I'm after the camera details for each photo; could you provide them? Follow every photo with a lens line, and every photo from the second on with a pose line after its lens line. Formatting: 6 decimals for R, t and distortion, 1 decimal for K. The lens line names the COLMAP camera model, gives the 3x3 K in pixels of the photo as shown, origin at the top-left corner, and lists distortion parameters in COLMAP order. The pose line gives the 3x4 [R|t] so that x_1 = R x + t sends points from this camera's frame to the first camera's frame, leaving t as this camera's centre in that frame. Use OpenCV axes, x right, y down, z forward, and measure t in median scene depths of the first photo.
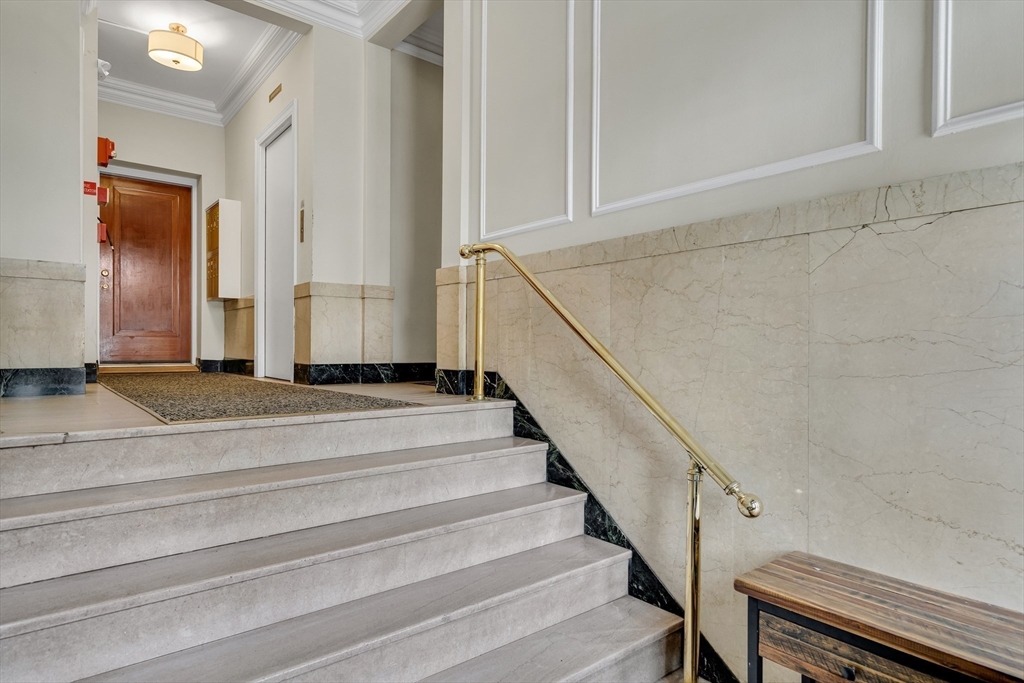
lens RADIAL K [[571.8, 0, 507.3], [0, 571.8, 358.9], [0, 0, 1]] dist [0.005158, 0.000722]
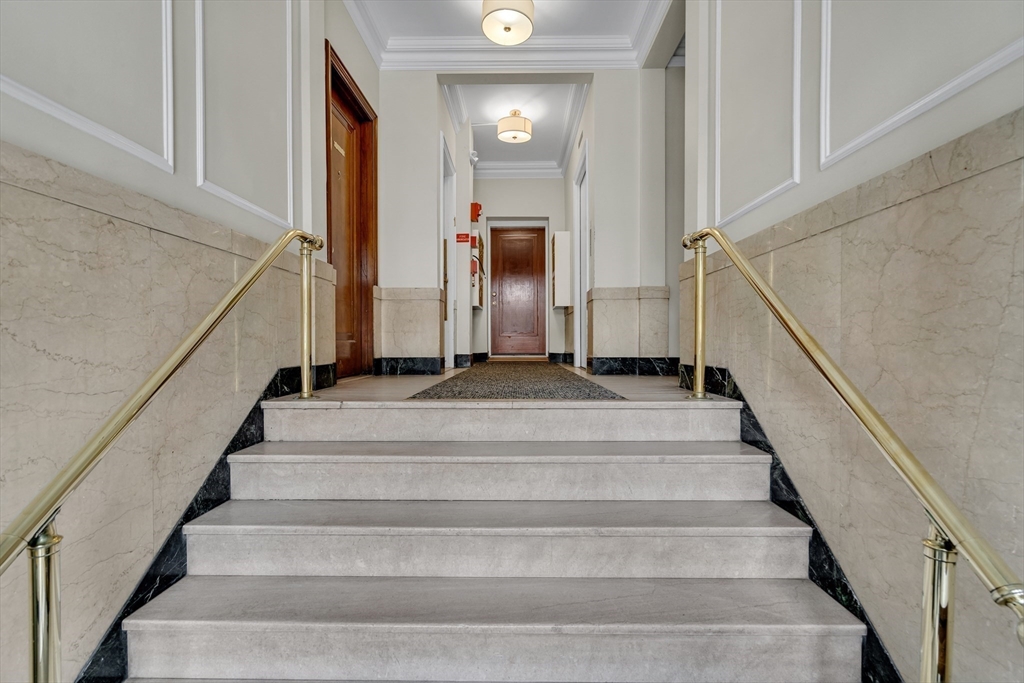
lens RADIAL K [[456.0, 0, 514.3], [0, 456.0, 353.4], [0, 0, 1]] dist [-0.003780, 0.000449]
pose [[0.772054, 0.008673, -0.635498, 0.210553], [-0.008032, 0.999960, 0.003890, -0.001836], [0.635506, 0.002101, 0.772093, 0.254426]]
